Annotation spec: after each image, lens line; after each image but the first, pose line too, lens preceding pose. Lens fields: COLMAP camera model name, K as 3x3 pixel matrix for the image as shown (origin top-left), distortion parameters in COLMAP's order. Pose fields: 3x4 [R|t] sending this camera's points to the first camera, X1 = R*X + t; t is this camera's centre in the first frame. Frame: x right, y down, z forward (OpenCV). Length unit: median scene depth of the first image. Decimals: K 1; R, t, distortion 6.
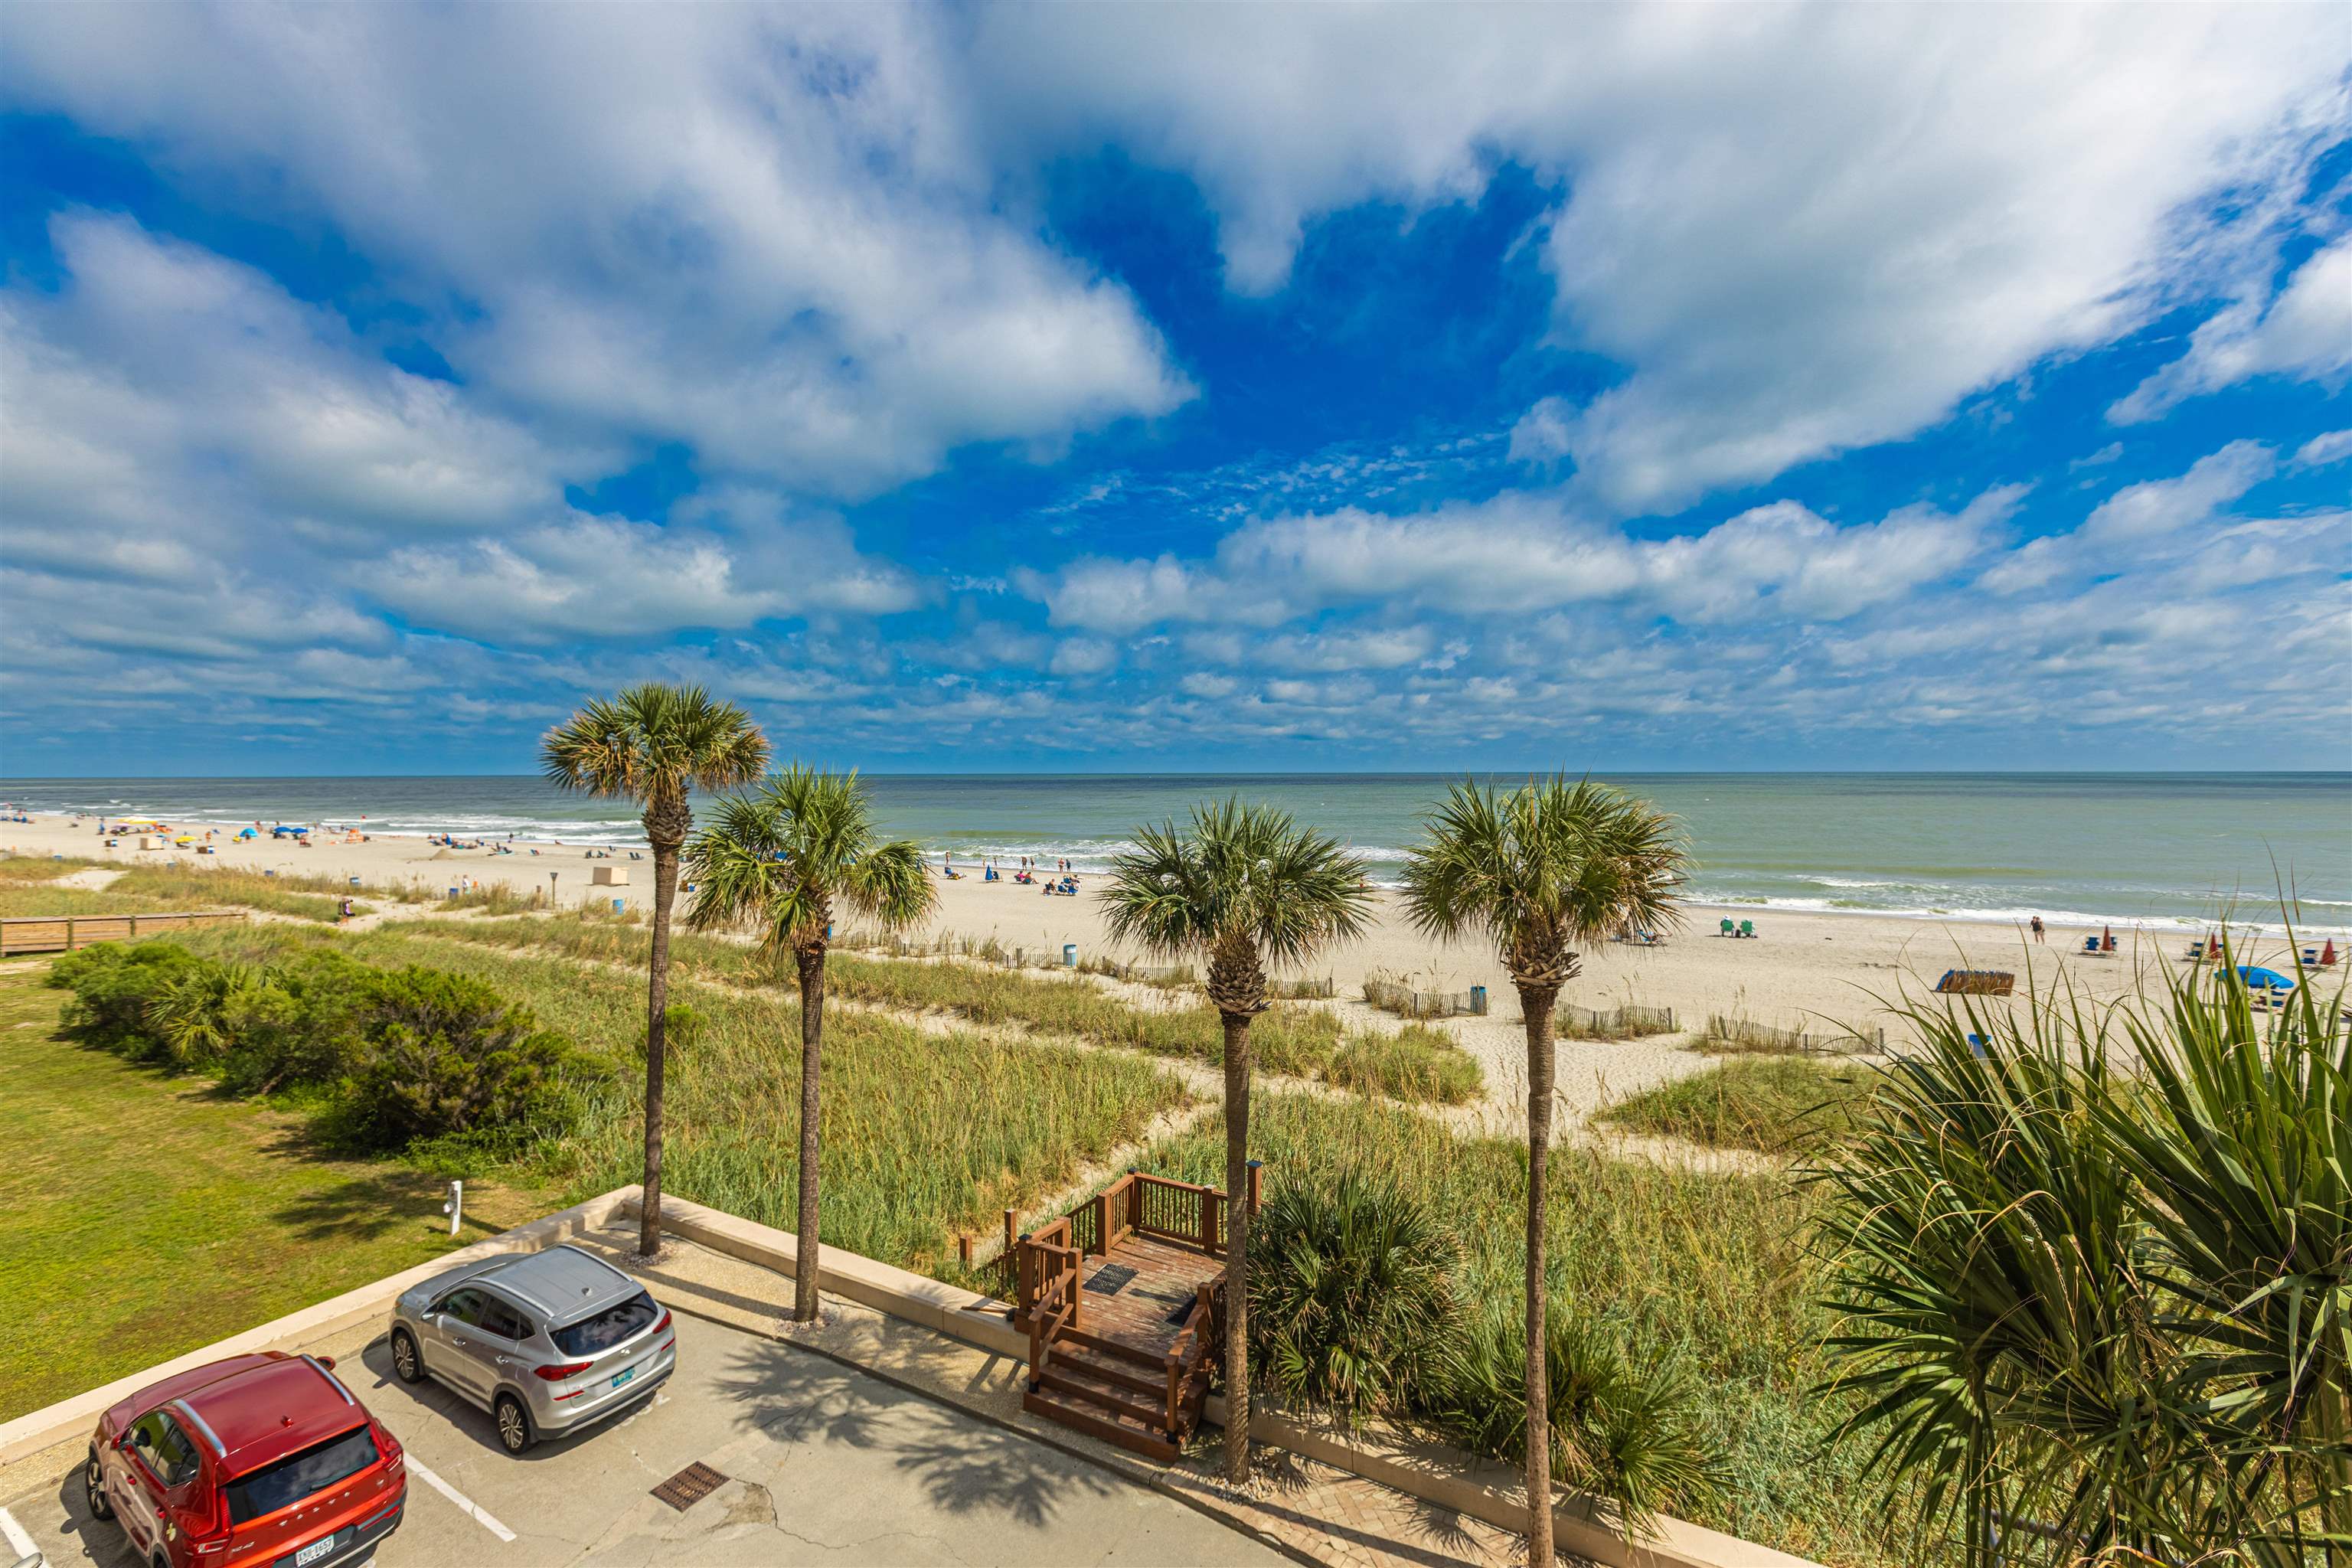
lens RADIAL K [[1059.5, 0, 1178.8], [0, 1059.5, 780.0], [0, 0, 1]] dist [0.002629, 0.000913]
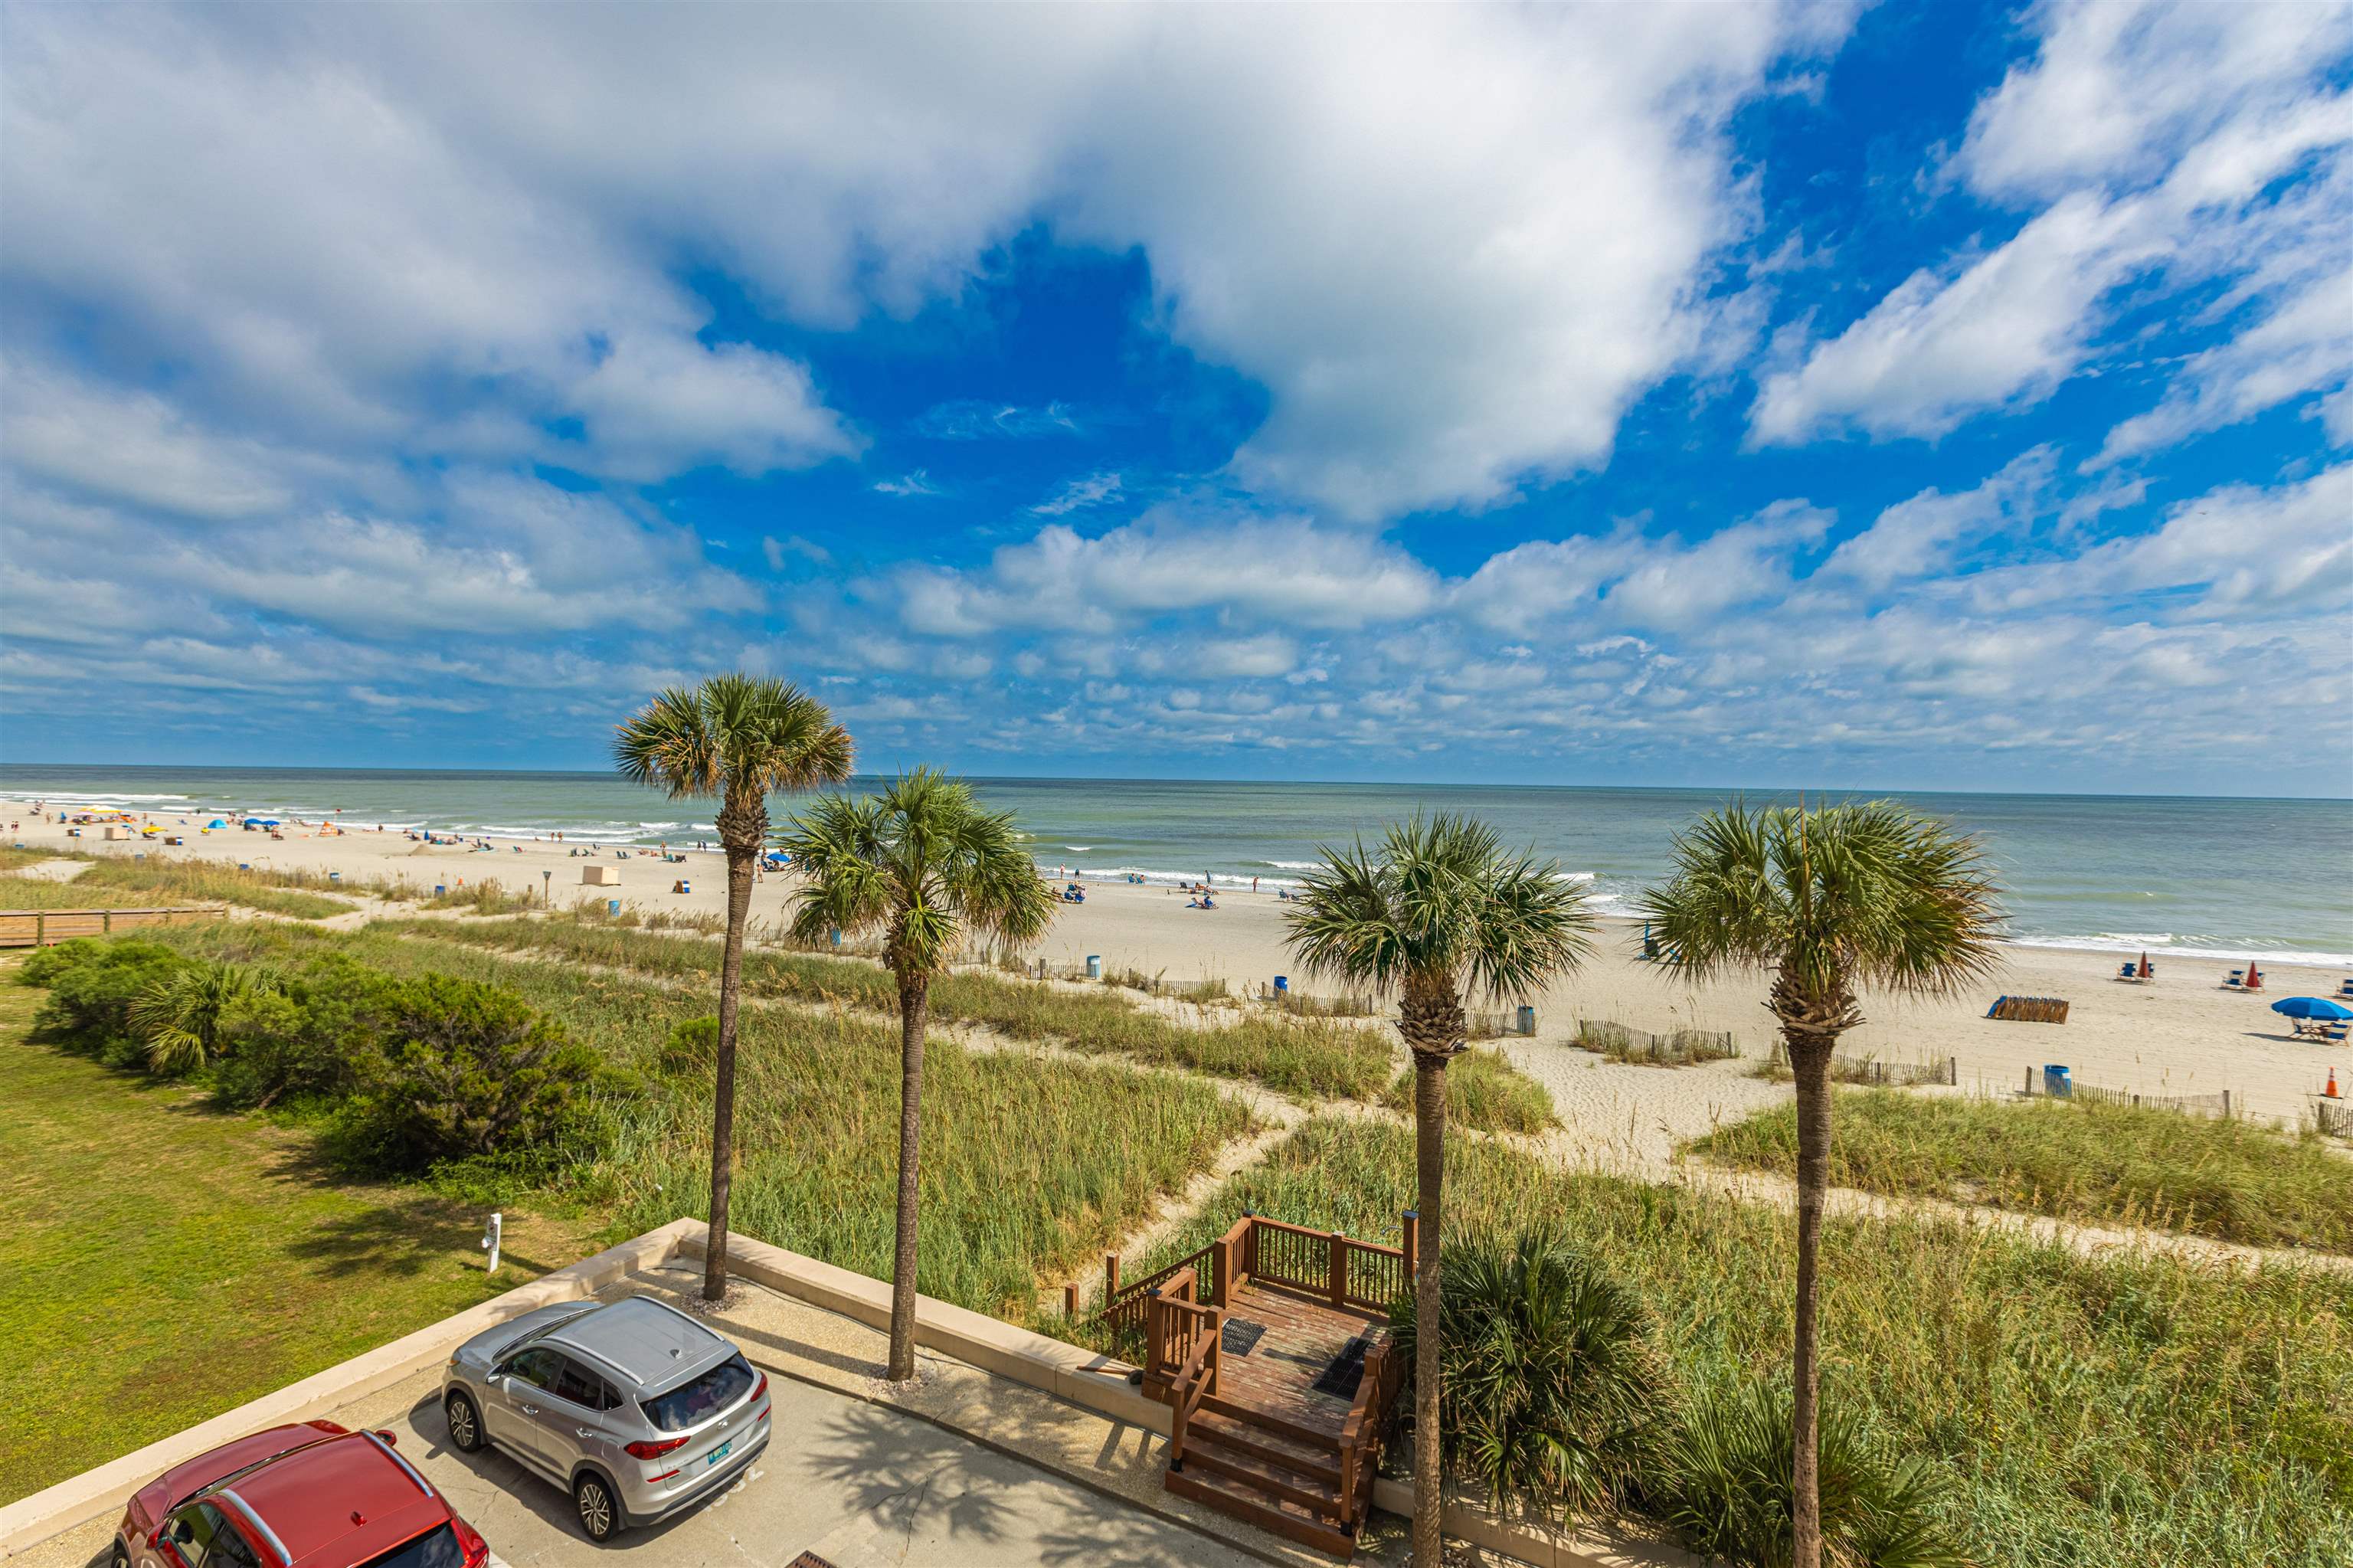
lens RADIAL K [[1060.0, 0, 1169.2], [0, 1060.0, 783.6], [0, 0, 1]] dist [0.002629, 0.000913]
pose [[0.999688, 0.017826, 0.017480, -0.139840], [-0.017788, 0.999839, -0.002361, -0.000487], [-0.017519, 0.002049, 0.999844, 0.085288]]
